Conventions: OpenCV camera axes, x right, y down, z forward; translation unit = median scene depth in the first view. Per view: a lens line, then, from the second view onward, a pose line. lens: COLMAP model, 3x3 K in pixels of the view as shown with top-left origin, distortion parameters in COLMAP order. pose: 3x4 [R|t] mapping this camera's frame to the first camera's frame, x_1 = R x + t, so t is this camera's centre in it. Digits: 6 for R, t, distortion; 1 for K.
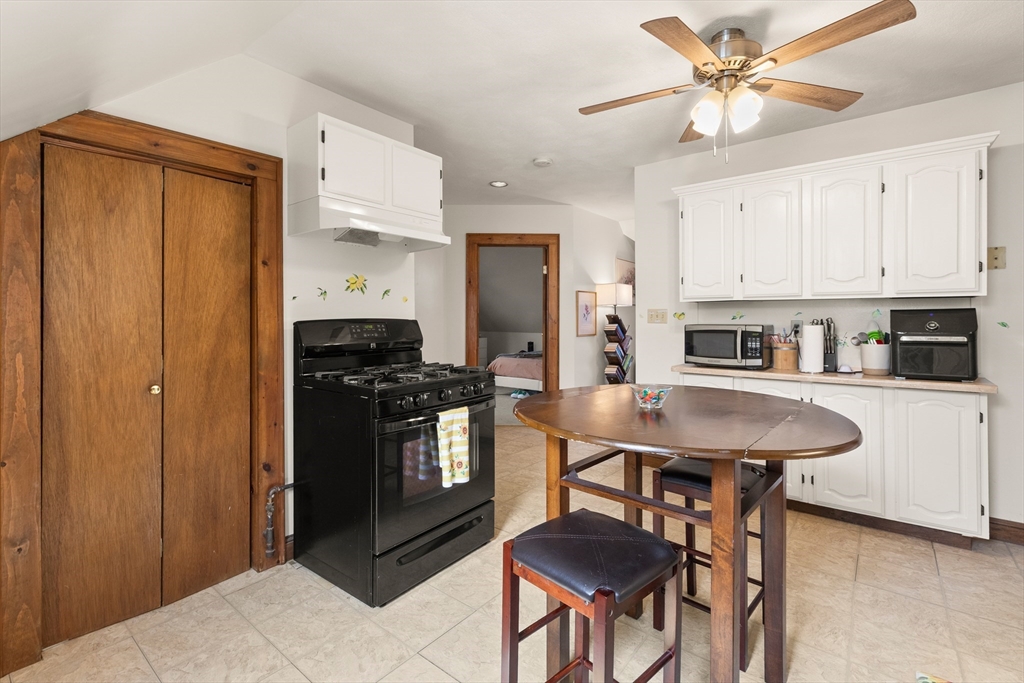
lens RADIAL K [[468.2, 0, 509.6], [0, 468.2, 316.1], [0, 0, 1]] dist [0.001390, 0.000049]
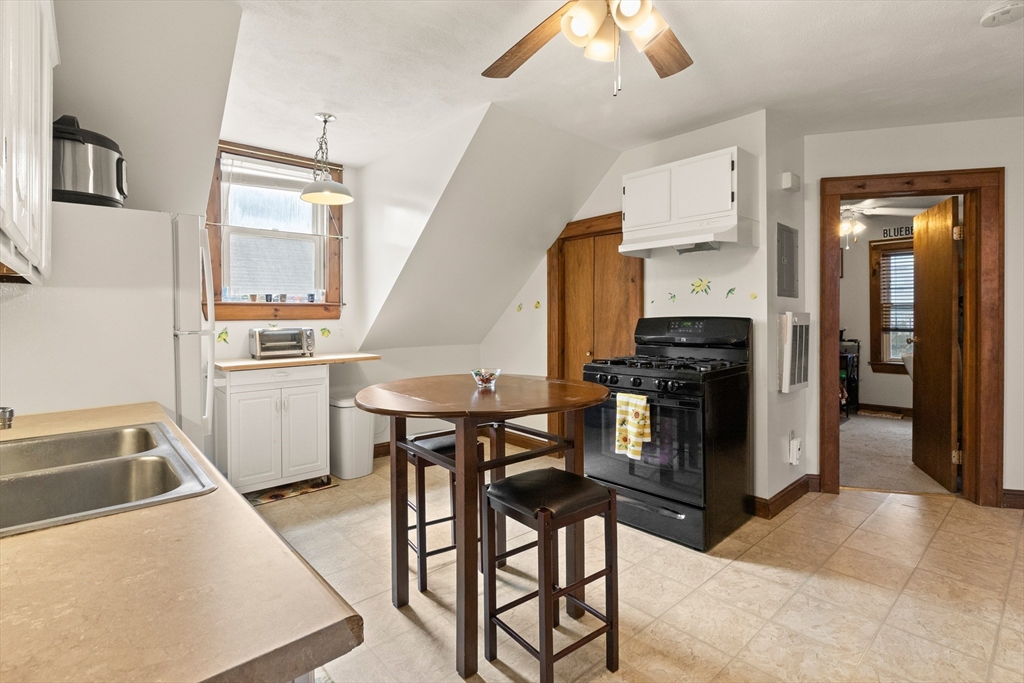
lens RADIAL K [[495.8, 0, 516.1], [0, 495.8, 324.5], [0, 0, 1]] dist [-0.001891, -0.000125]
pose [[-0.174687, 0.012904, -0.984539, 1.033059], [0.010463, 0.999882, 0.011249, 0.006684], [0.984568, -0.008336, -0.174802, 0.834219]]
